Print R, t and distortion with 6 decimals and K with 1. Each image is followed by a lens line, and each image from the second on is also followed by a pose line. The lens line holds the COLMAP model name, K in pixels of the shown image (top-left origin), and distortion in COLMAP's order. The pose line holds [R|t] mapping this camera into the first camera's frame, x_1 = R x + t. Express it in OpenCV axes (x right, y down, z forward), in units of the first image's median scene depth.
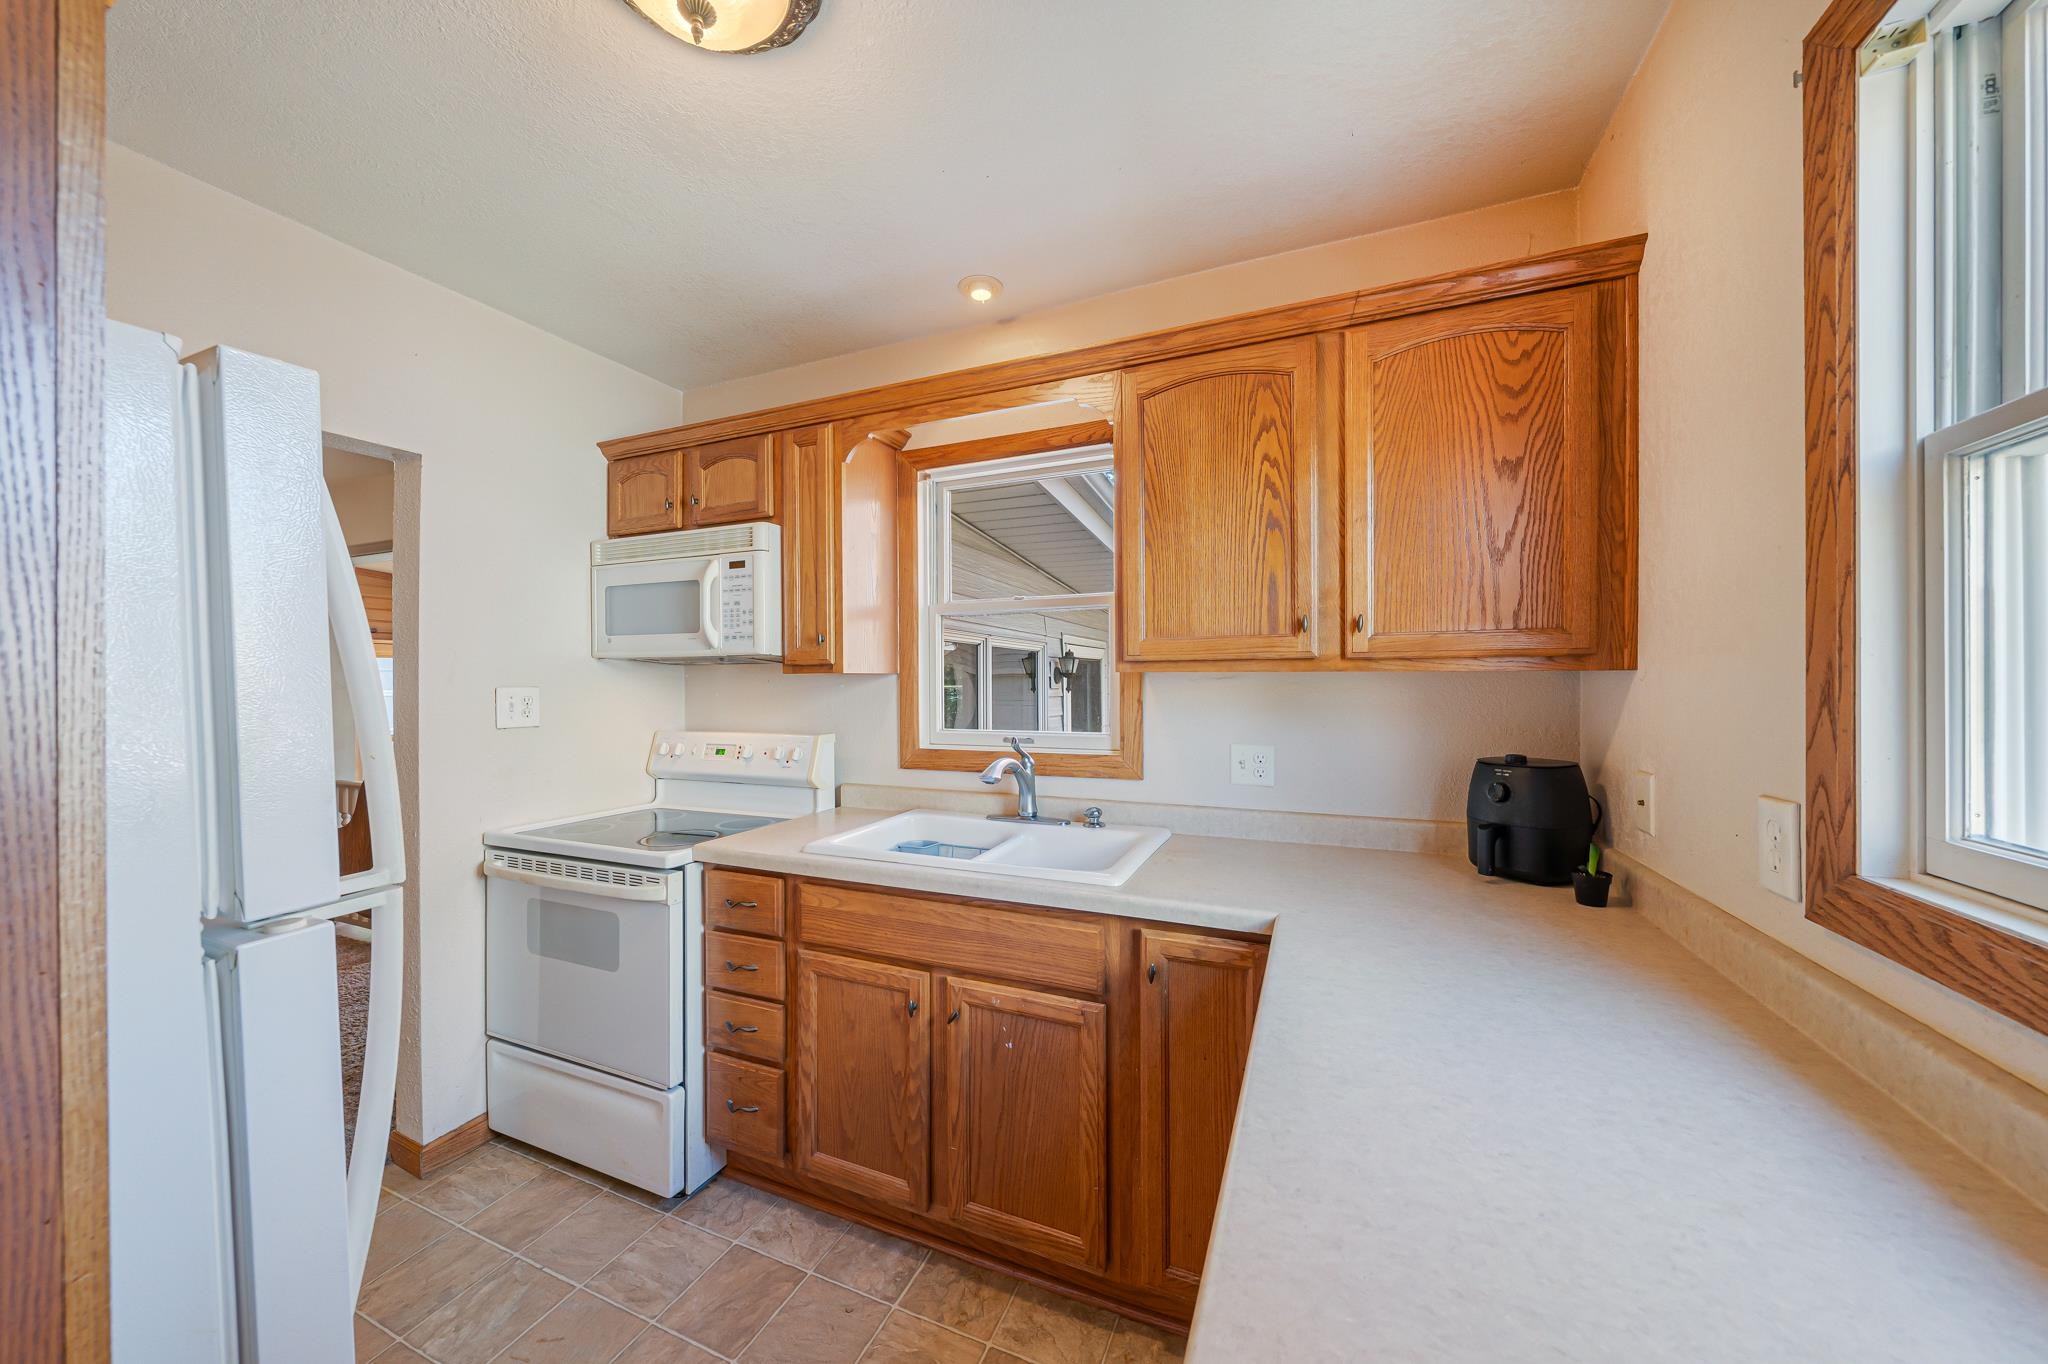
lens RADIAL K [[704.9, 0, 1024.0], [0, 704.9, 682.0], [0, 0, 1]] dist [-0.003956, -0.000088]
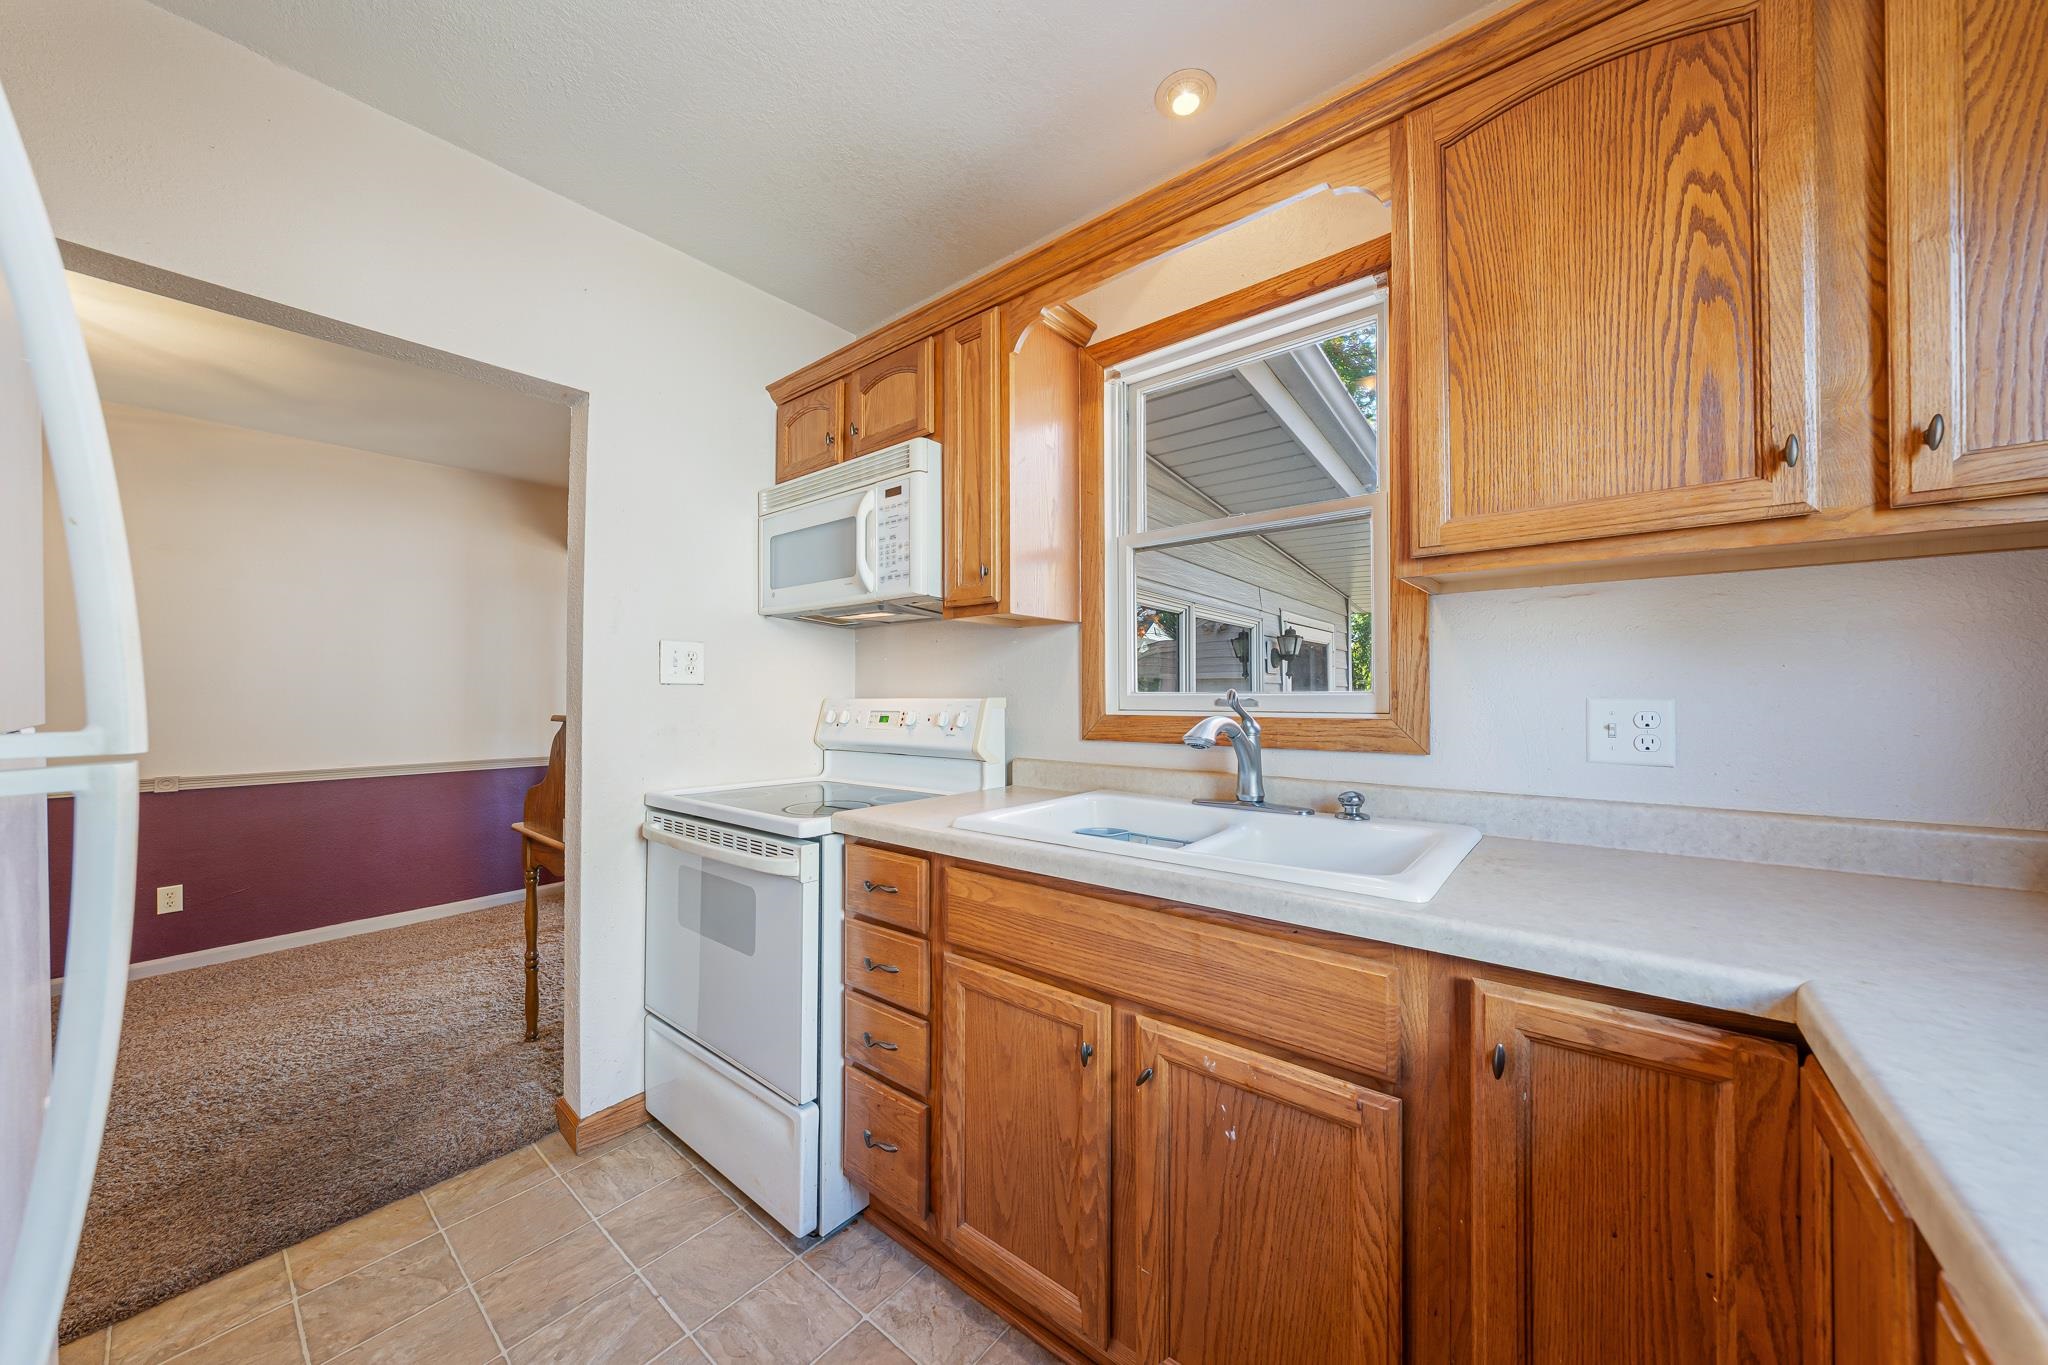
lens RADIAL K [[704.9, 0, 1024.0], [0, 704.9, 682.5], [0, 0, 1]] dist [-0.003956, -0.000088]
pose [[0.961114, 0.000305, -0.276152, -0.021011], [-0.005810, 0.999800, -0.019117, 0.092347], [0.276091, 0.019979, 0.960924, 0.259536]]
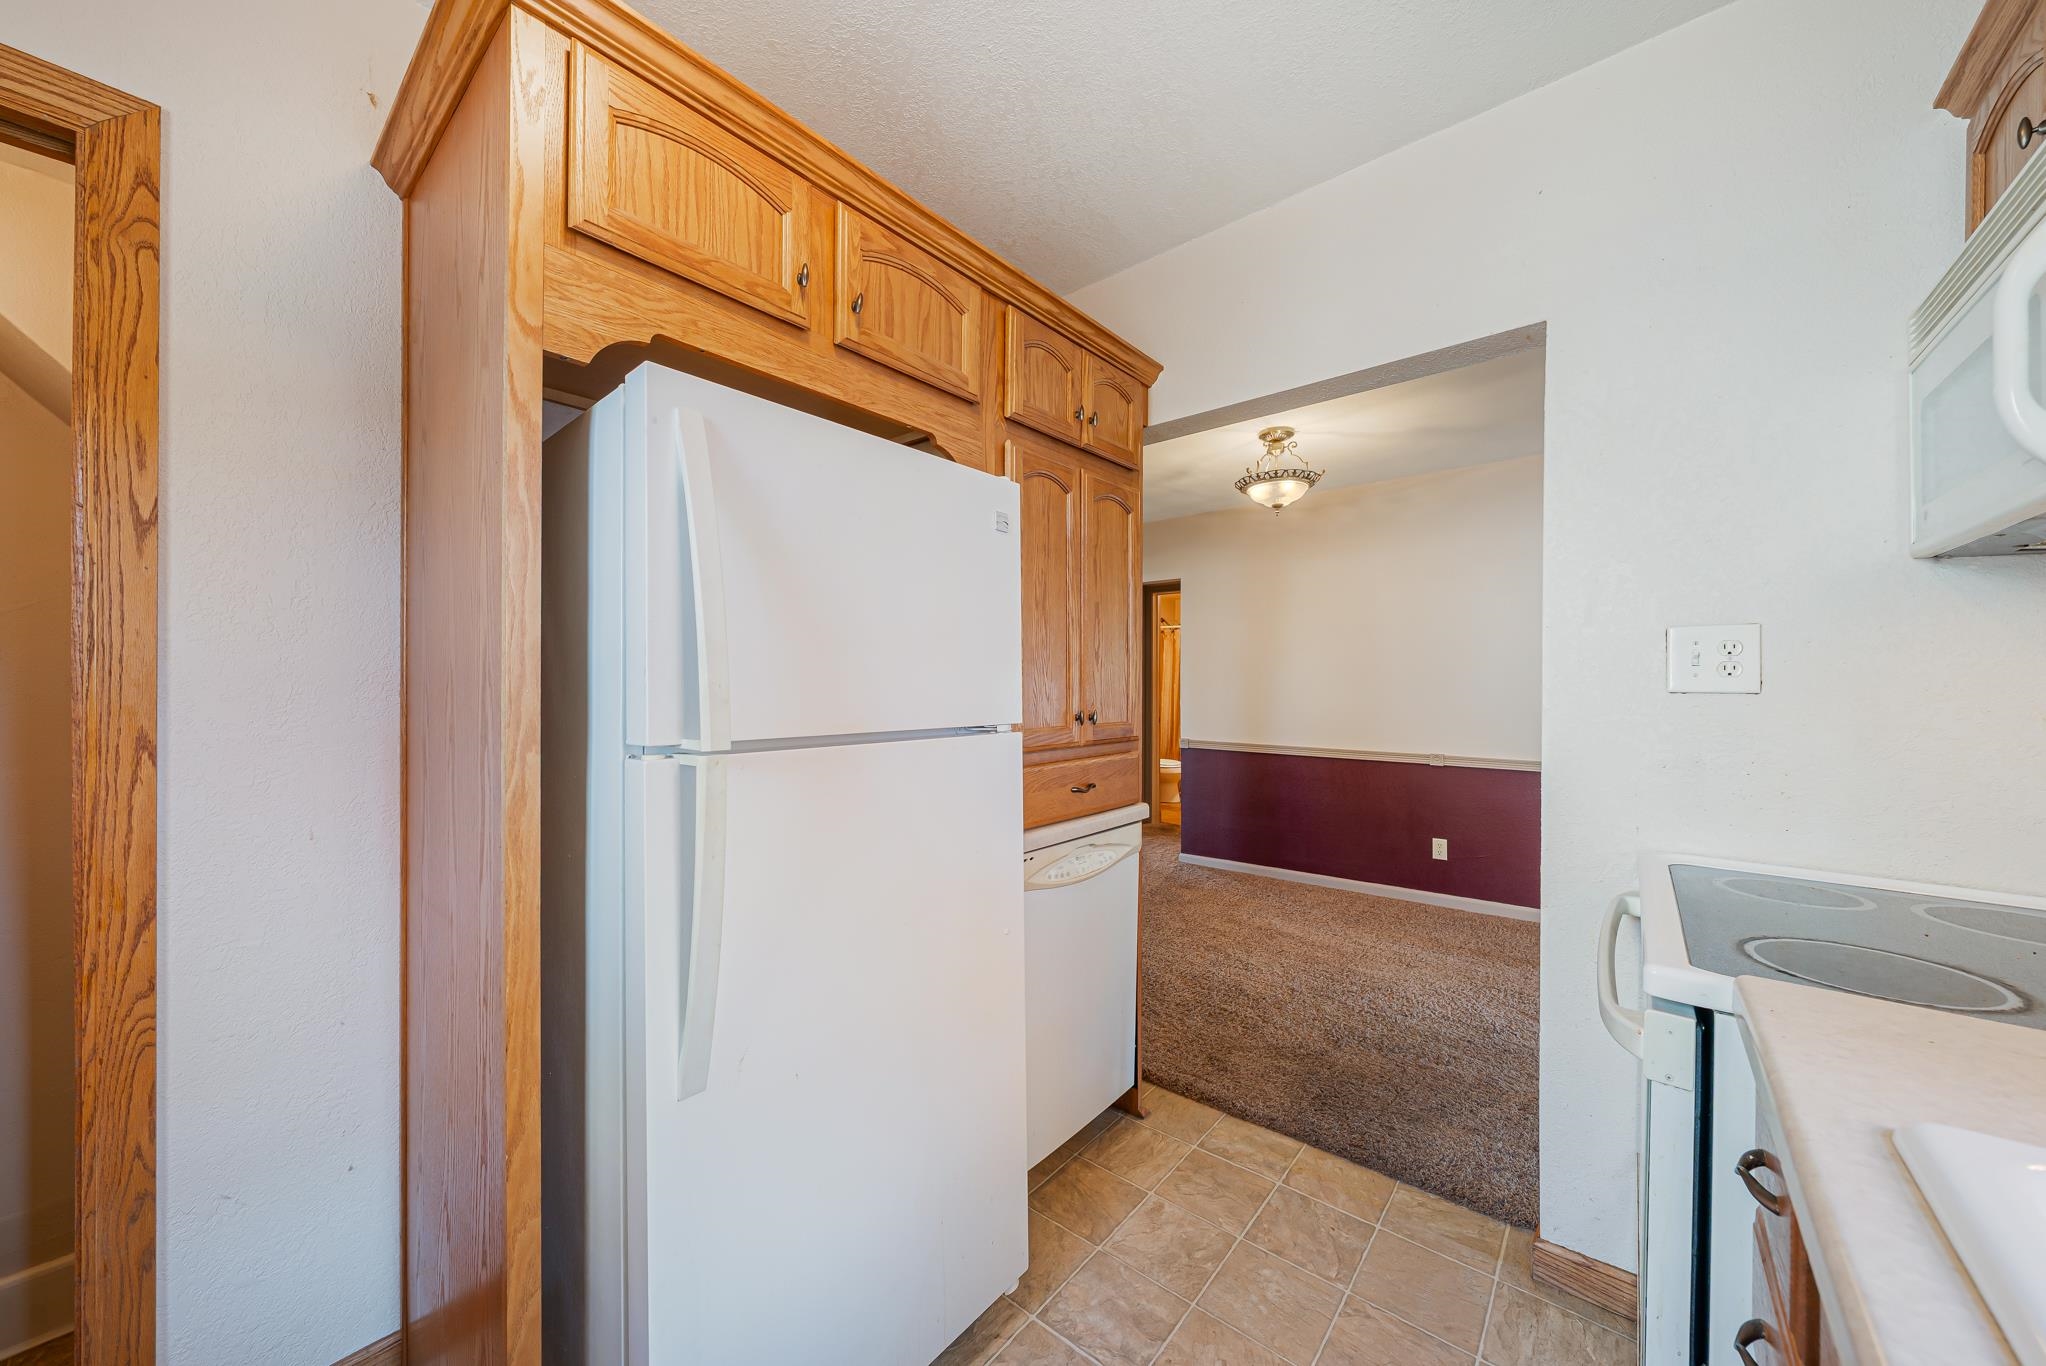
lens RADIAL K [[720.0, 0, 1023.0], [0, 720.0, 683.0], [0, 0, 1]] dist [-0.000986, 0.000023]
pose [[-0.293154, 0.006869, -0.956041, 0.045187], [-0.000953, 0.999972, 0.007477, 0.063245], [0.956065, 0.003103, -0.293139, 0.742534]]
